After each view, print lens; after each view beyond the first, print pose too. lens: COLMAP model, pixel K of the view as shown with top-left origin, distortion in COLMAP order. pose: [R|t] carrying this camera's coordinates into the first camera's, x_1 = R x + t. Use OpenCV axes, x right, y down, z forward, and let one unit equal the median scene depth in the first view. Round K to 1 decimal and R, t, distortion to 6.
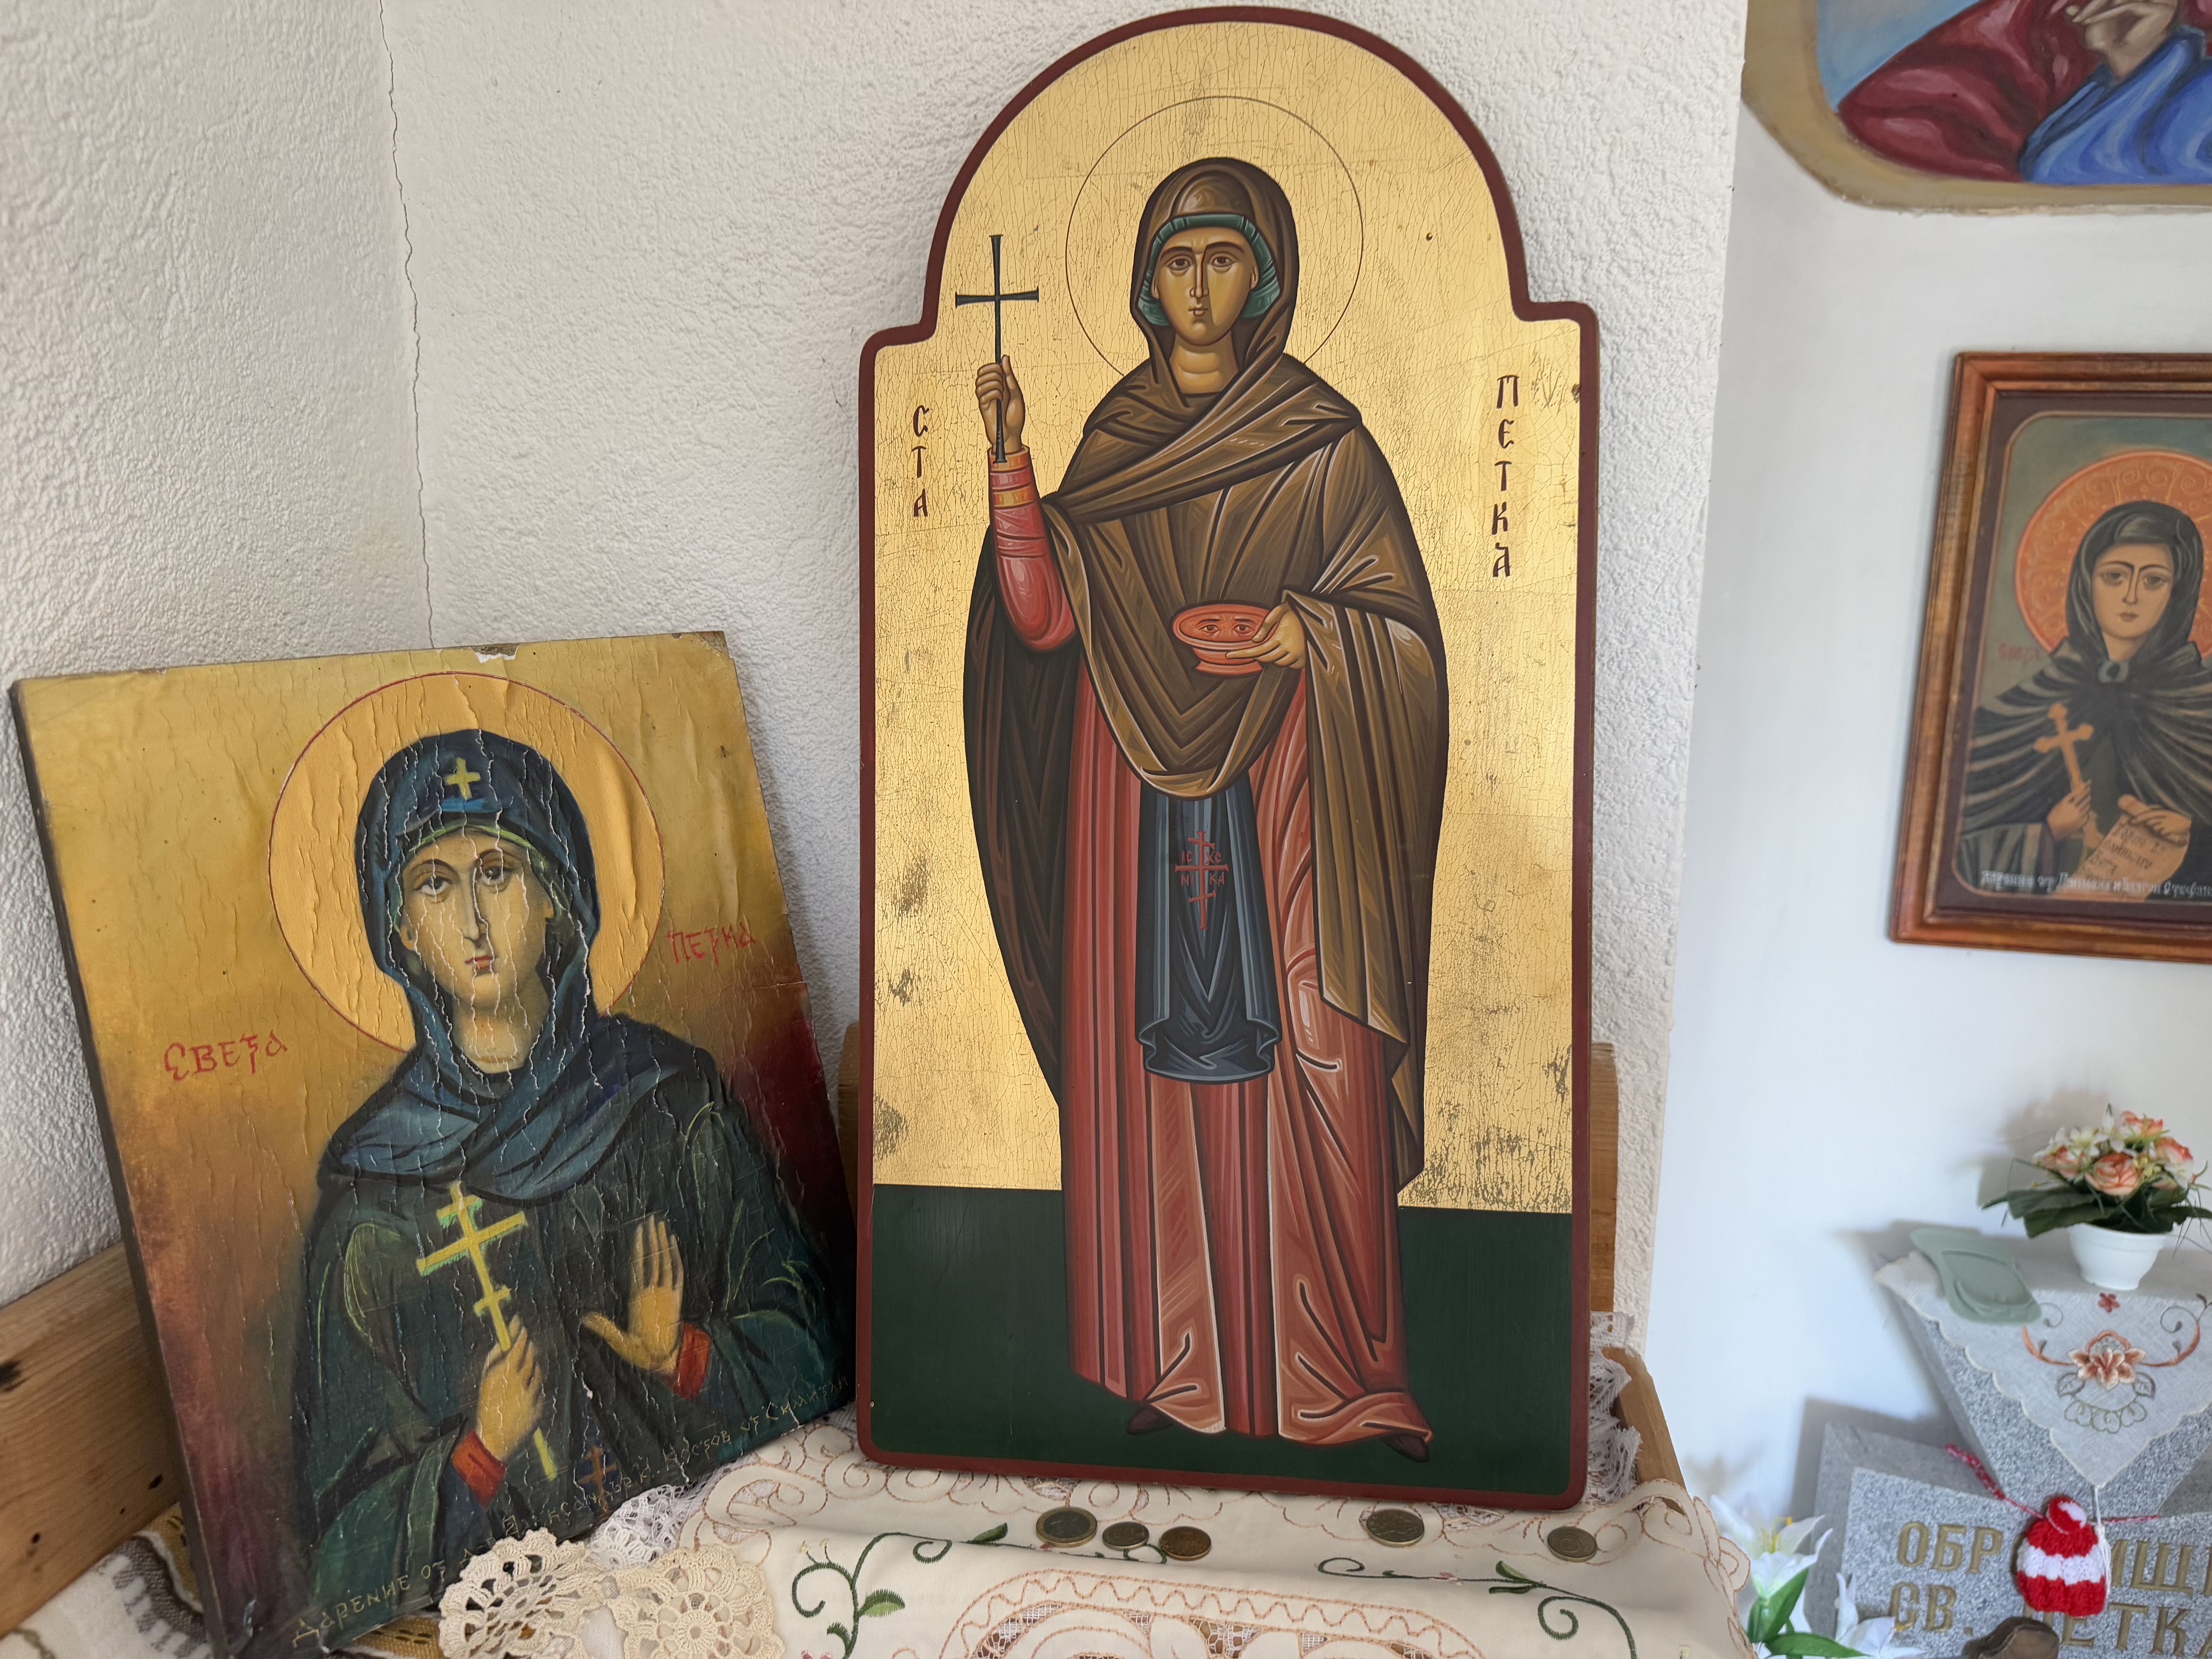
lens RADIAL K [[1610.7, 0, 1104.4], [0, 1610.7, 837.9], [0, 0, 1]] dist [0.123008, -0.157694]
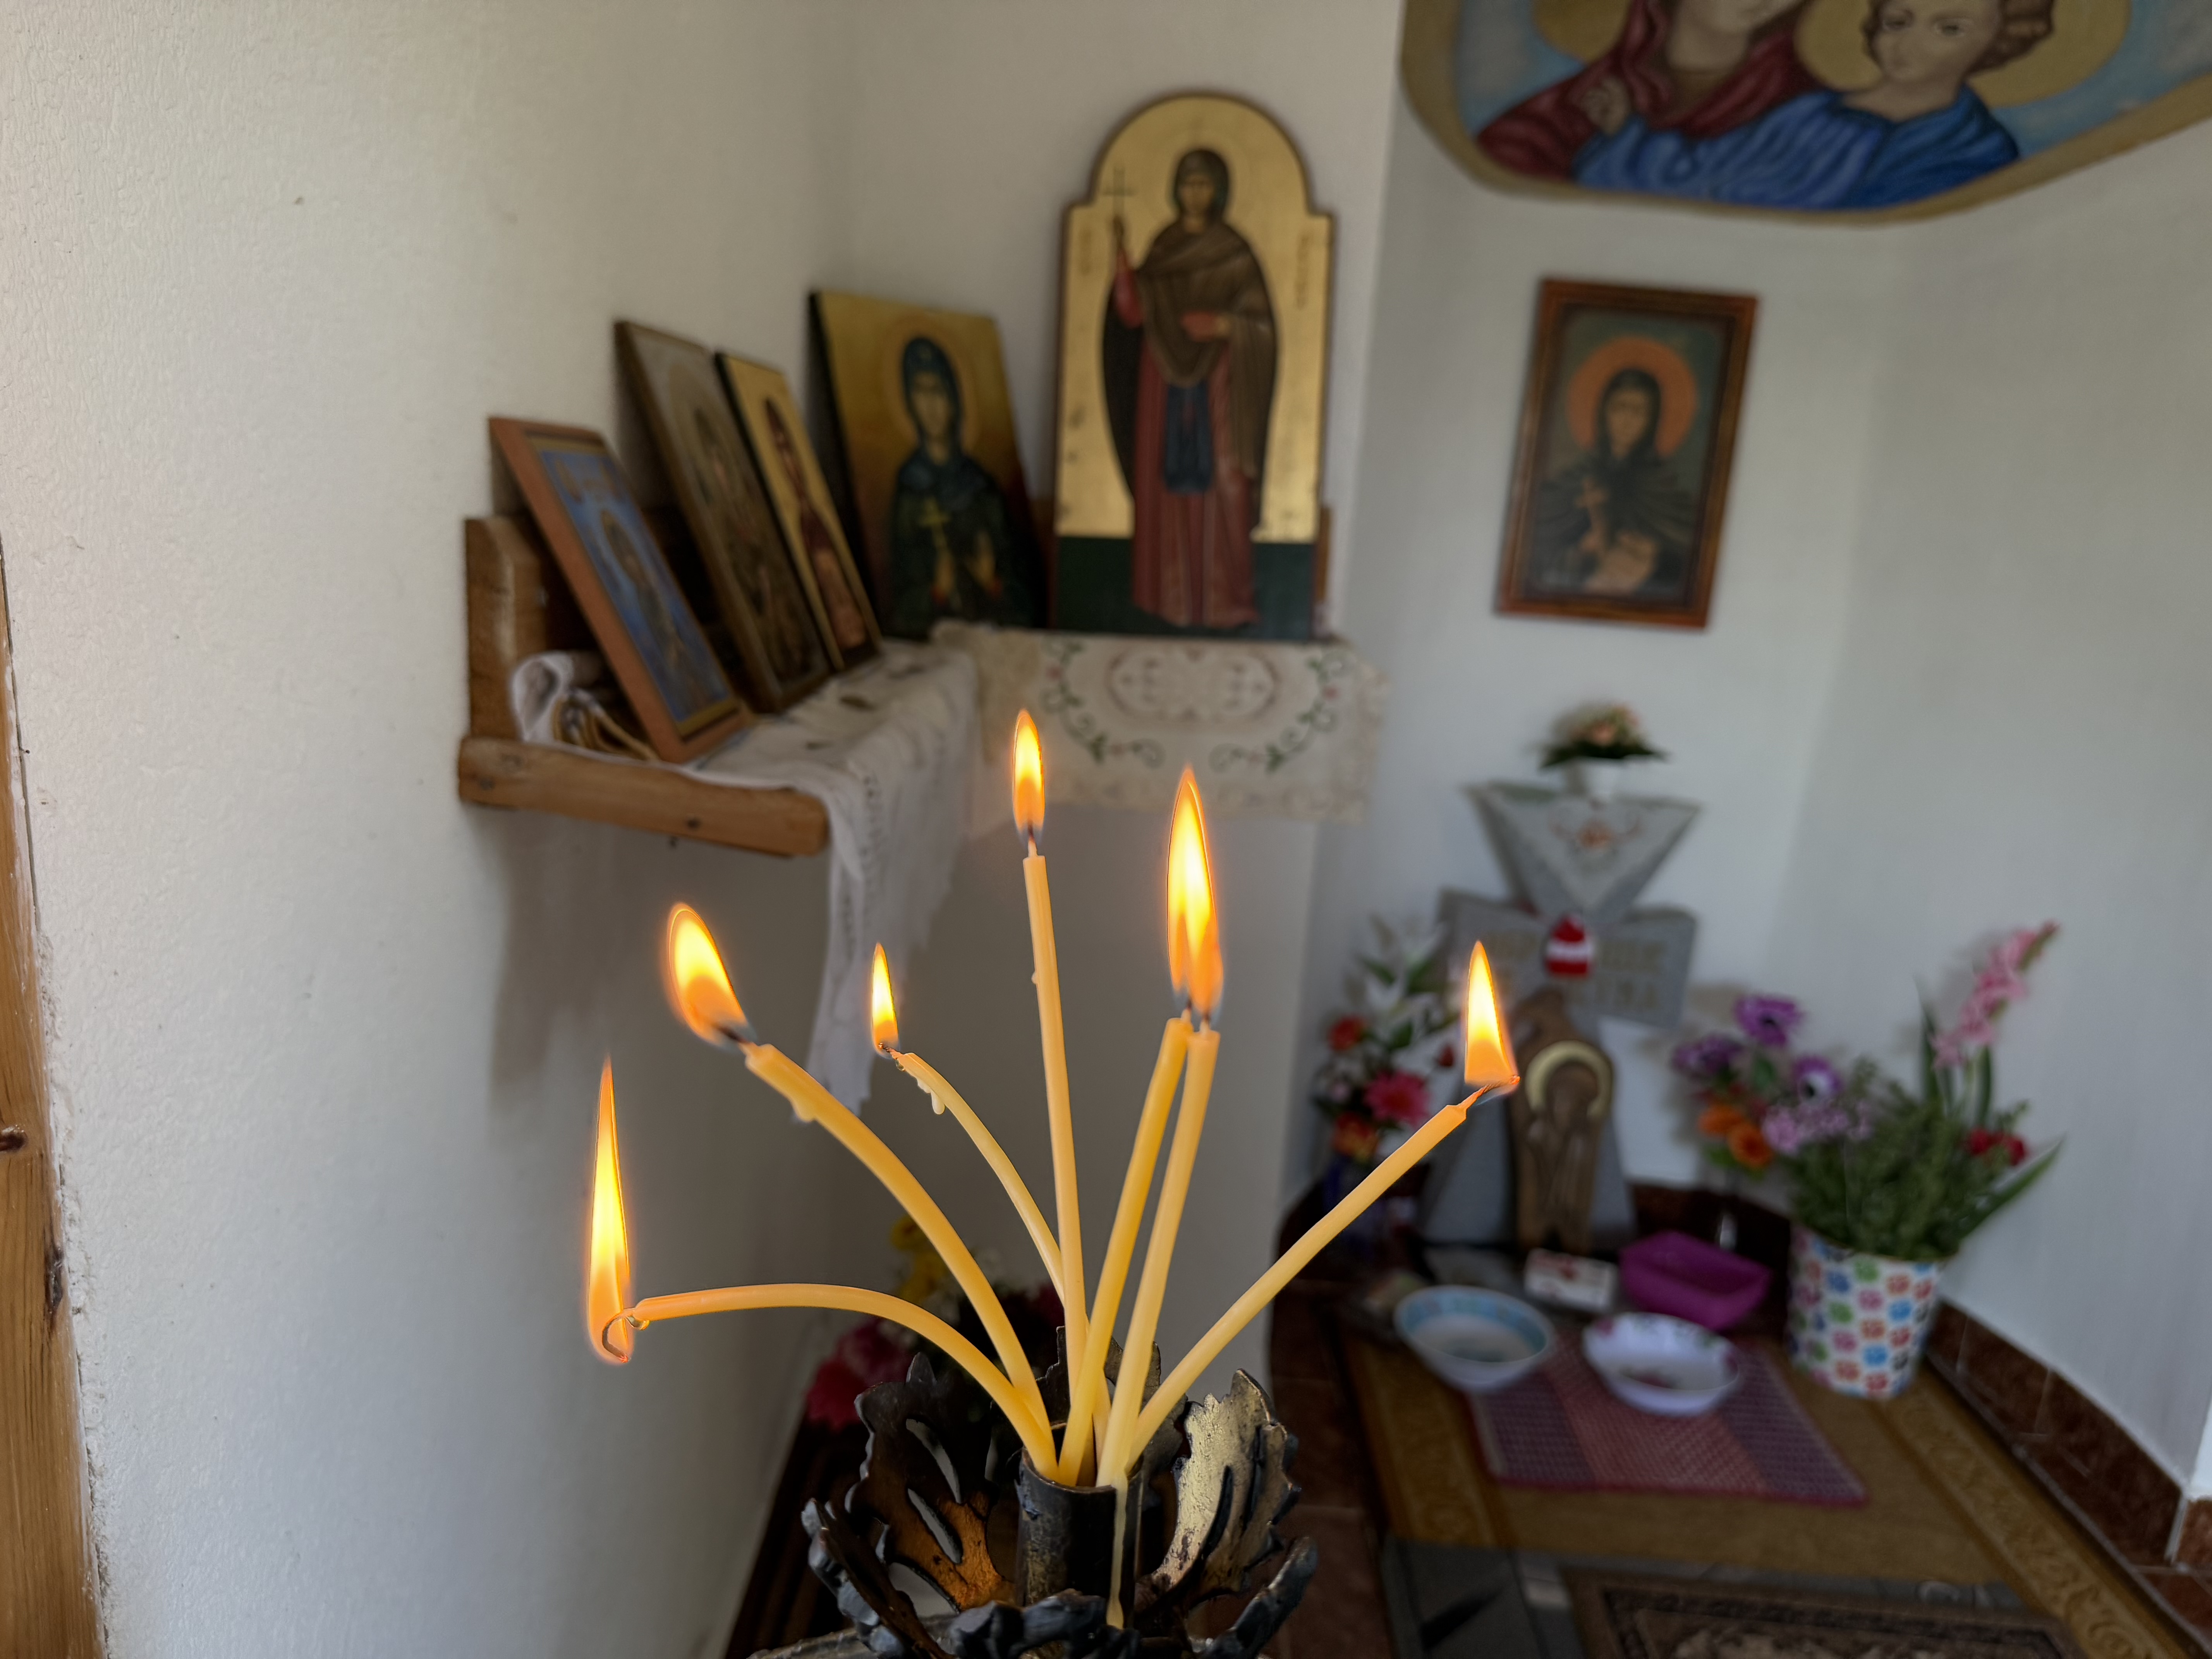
lens RADIAL K [[1623.8, 0, 1114.4], [0, 1623.8, 860.1], [0, 0, 1]] dist [0.069934, -0.136303]
pose [[0.989810, 0.027497, 0.139712, -0.422899], [-0.033655, 0.998554, 0.041911, 0.657464], [-0.138357, -0.046186, 0.989305, -1.717749]]
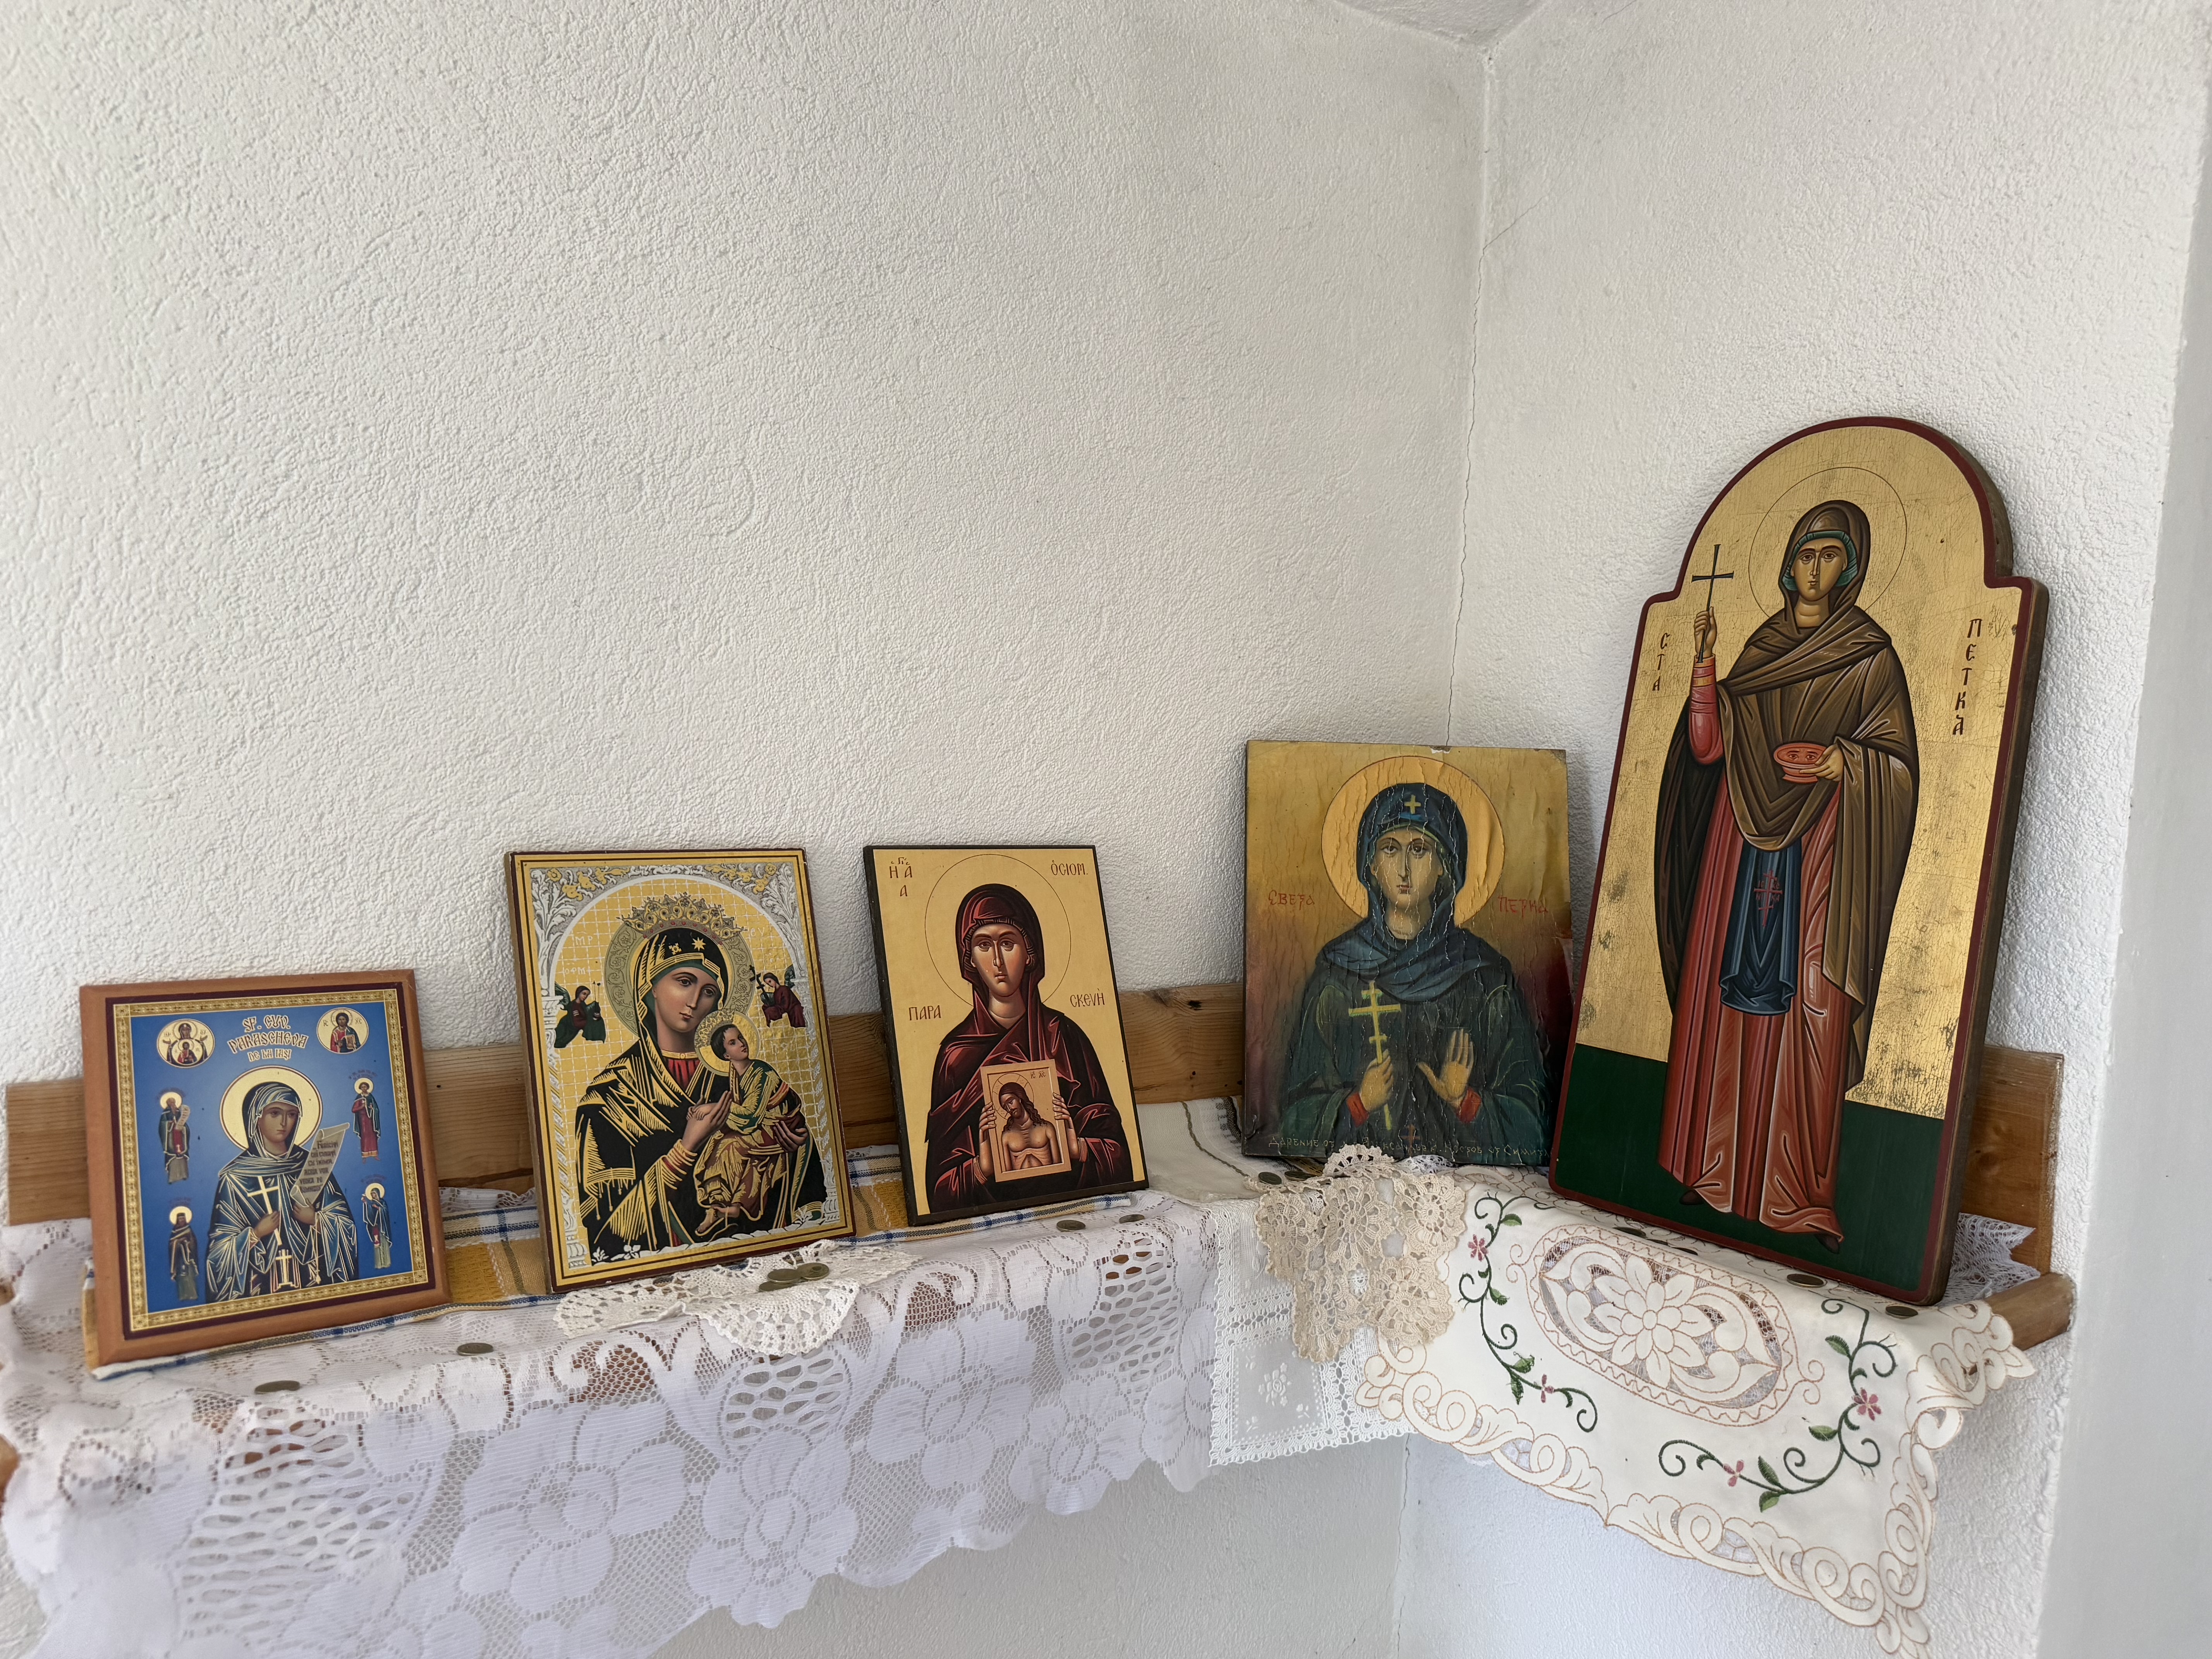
lens RADIAL K [[1621.8, 0, 1052.6], [0, 1621.8, 831.1], [0, 0, 1]] dist [0.078307, -0.126362]
pose [[0.689289, 0.093079, -0.718483, 0.794848], [-0.183273, 0.981859, -0.048628, 0.183237], [0.700922, 0.165197, 0.693843, -0.782524]]
